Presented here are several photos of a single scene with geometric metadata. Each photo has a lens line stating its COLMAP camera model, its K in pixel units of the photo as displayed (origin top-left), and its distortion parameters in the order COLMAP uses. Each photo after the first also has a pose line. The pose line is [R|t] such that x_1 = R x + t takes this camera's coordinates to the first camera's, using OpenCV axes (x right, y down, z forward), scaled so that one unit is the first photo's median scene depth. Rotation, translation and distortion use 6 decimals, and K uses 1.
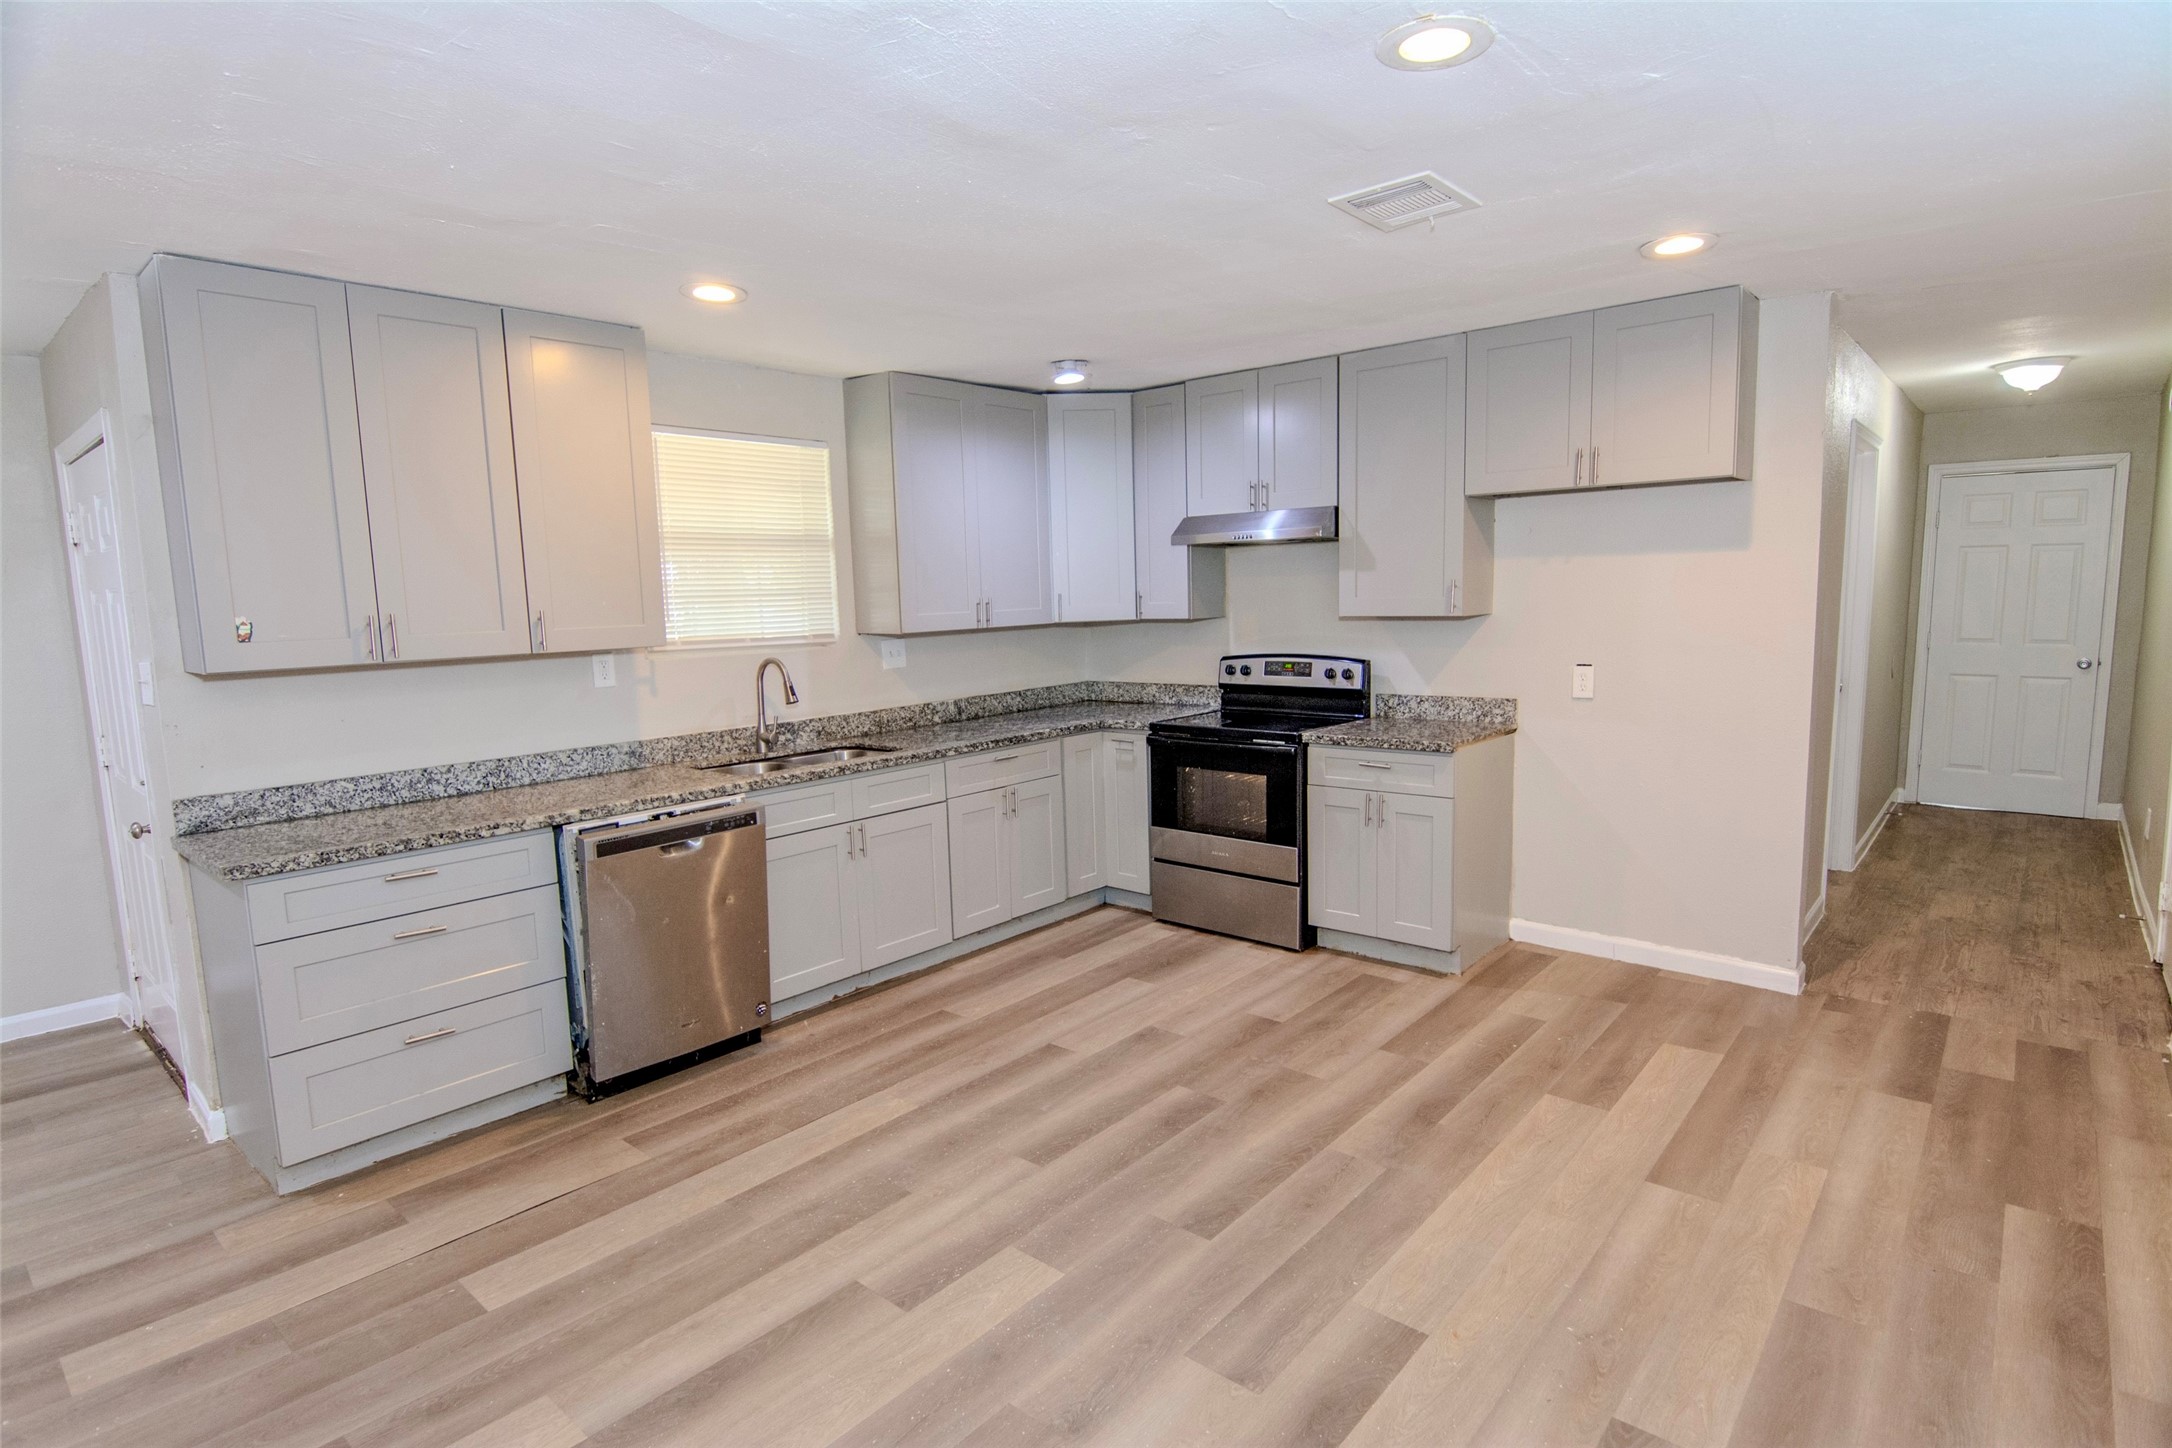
lens RADIAL K [[1103.7, 0, 1027.0], [0, 1103.7, 730.9], [0, 0, 1]] dist [-0.003919, -0.000870]
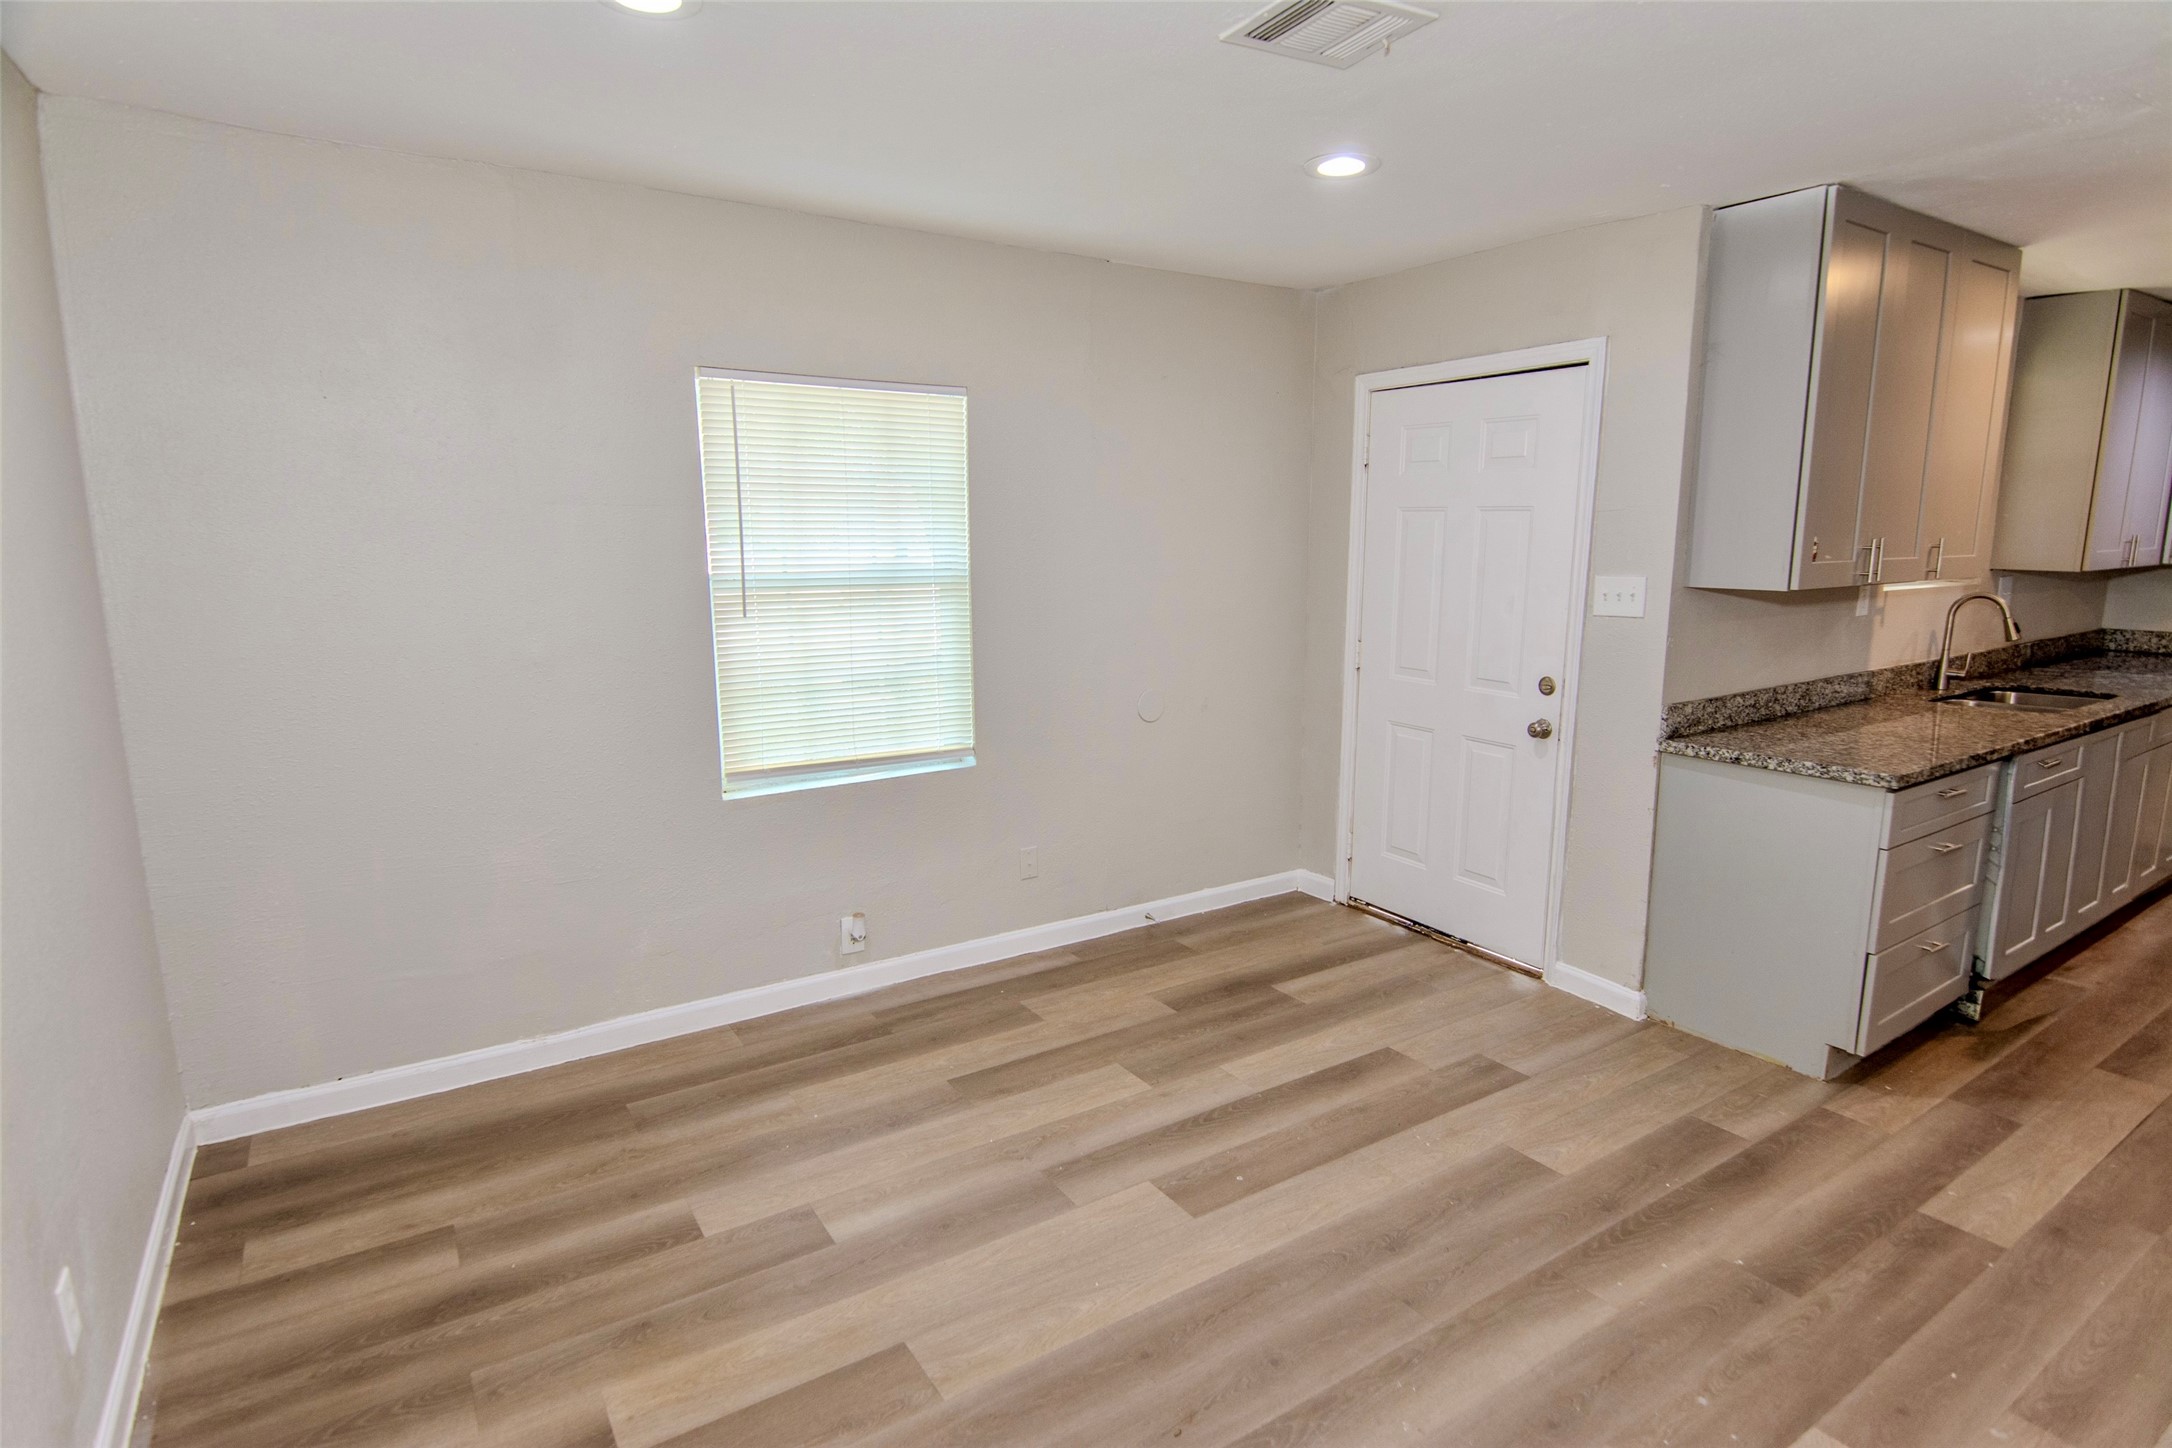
lens RADIAL K [[1103.7, 0, 1085.7], [0, 1103.7, 730.9], [0, 0, 1]] dist [-0.003919, -0.000870]
pose [[0.969537, 0.065545, -0.236014, -0.825509], [-0.051701, 0.996585, 0.064384, 0.036576], [0.239428, -0.050221, 0.969614, -0.141608]]
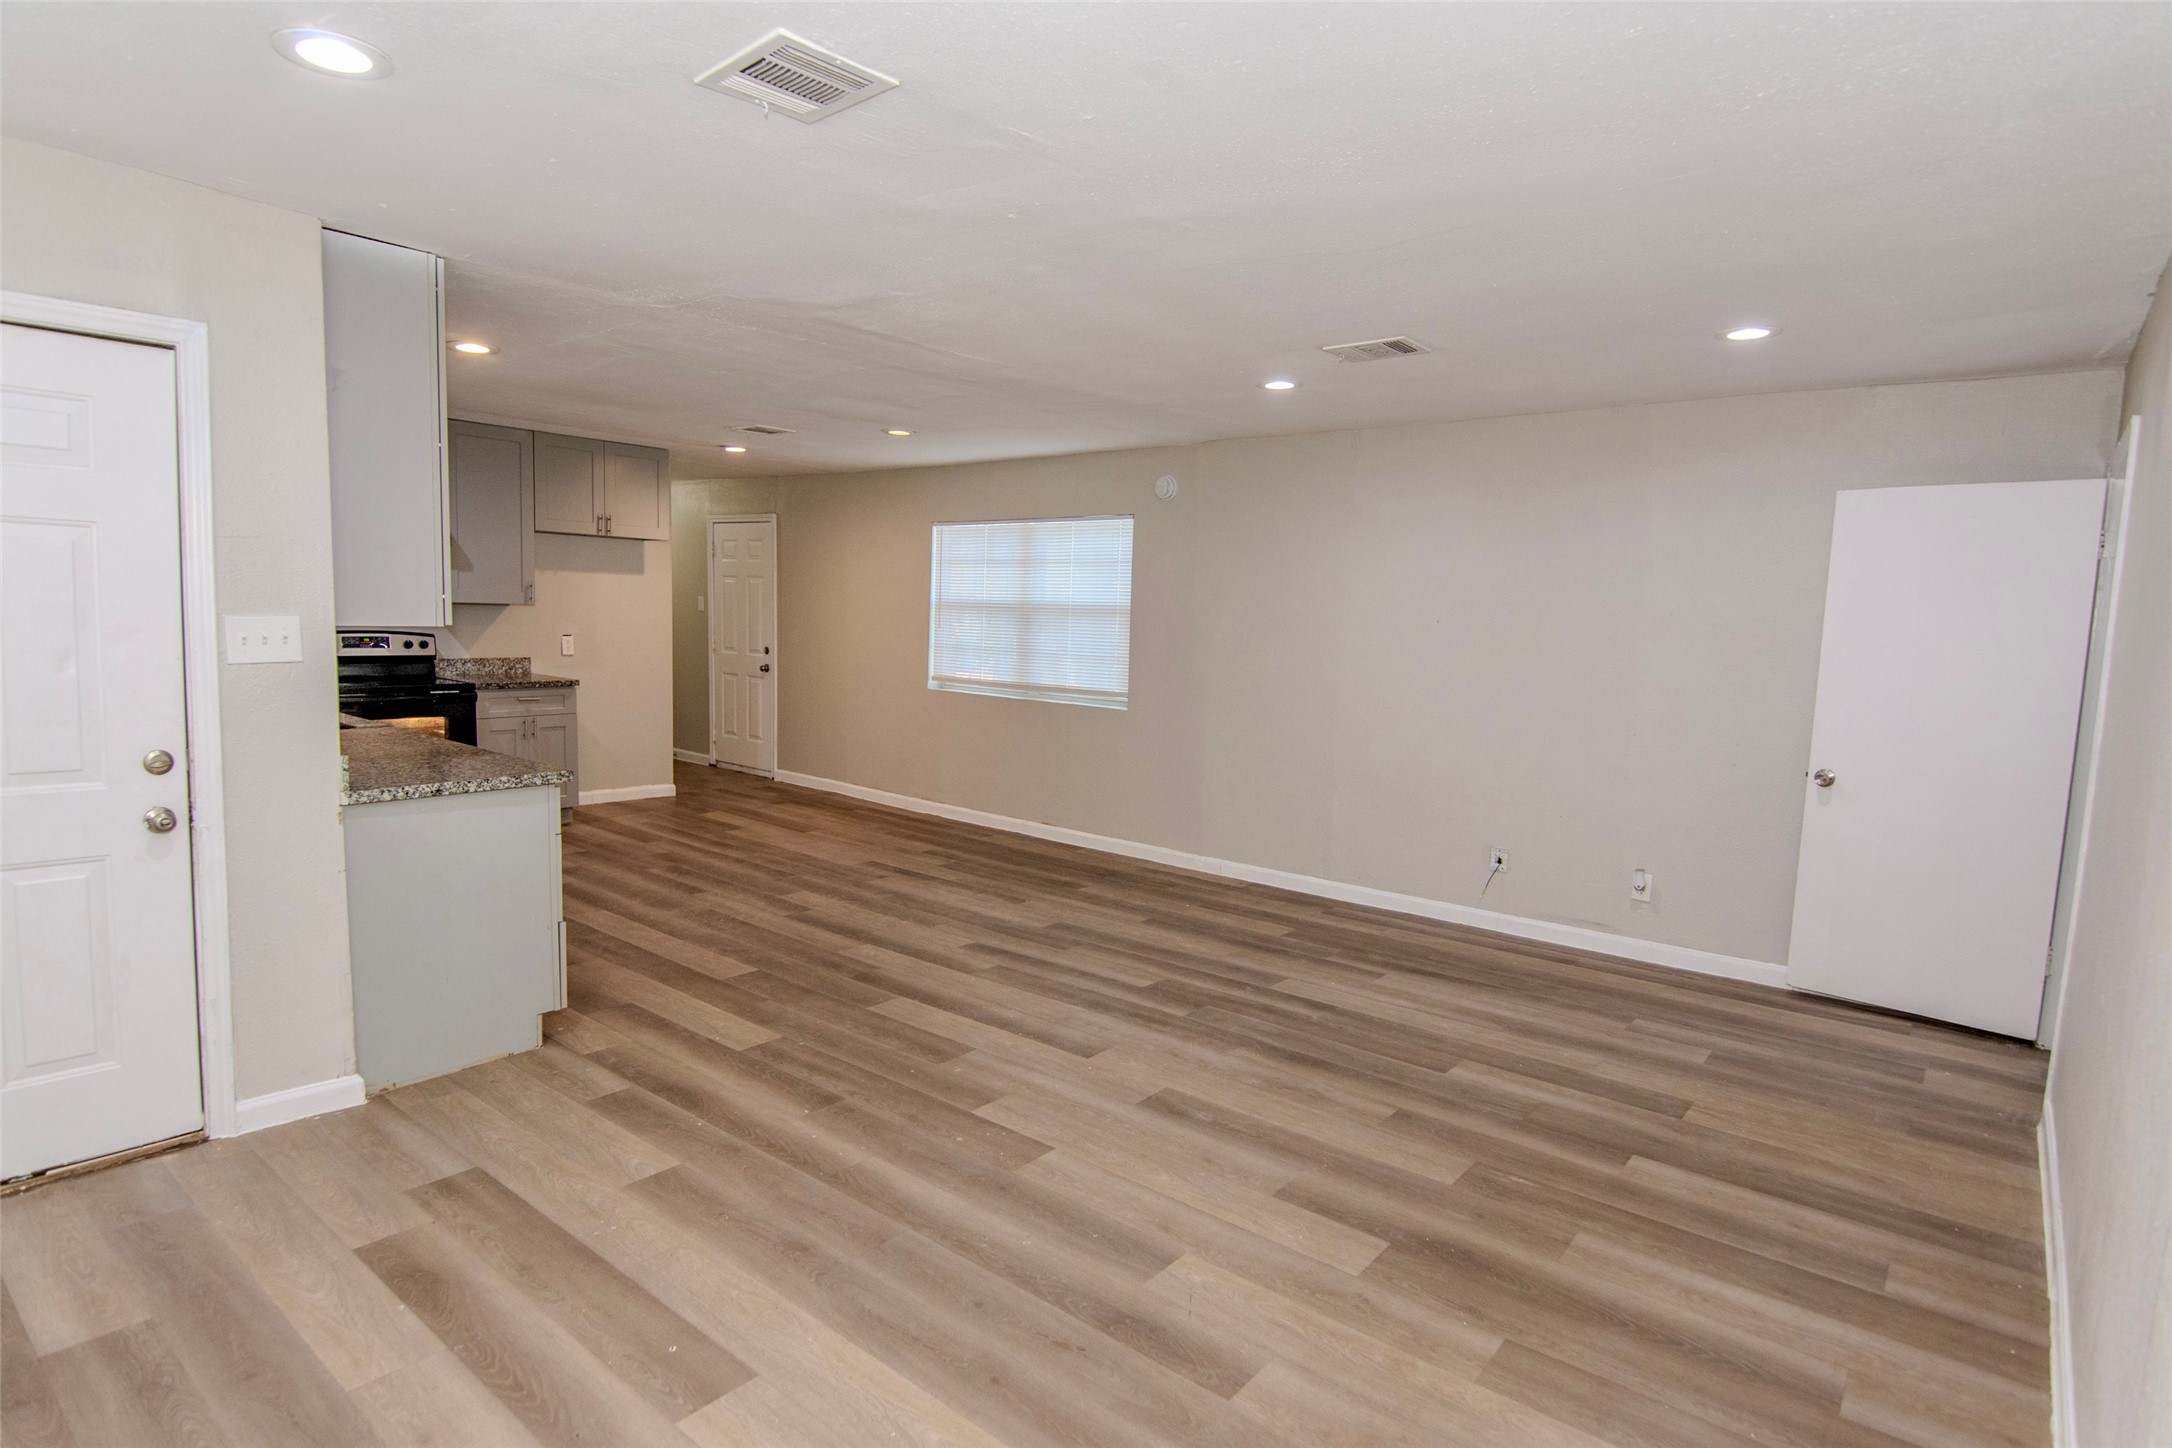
lens RADIAL K [[1103.7, 0, 1105.3], [0, 1103.7, 725.5], [0, 0, 1]] dist [-0.003919, -0.000870]
pose [[-0.050330, -0.080663, 0.995470, -1.383543], [0.092475, 0.992075, 0.085063, 0.012289], [-0.994442, 0.096337, -0.042472, 0.278990]]
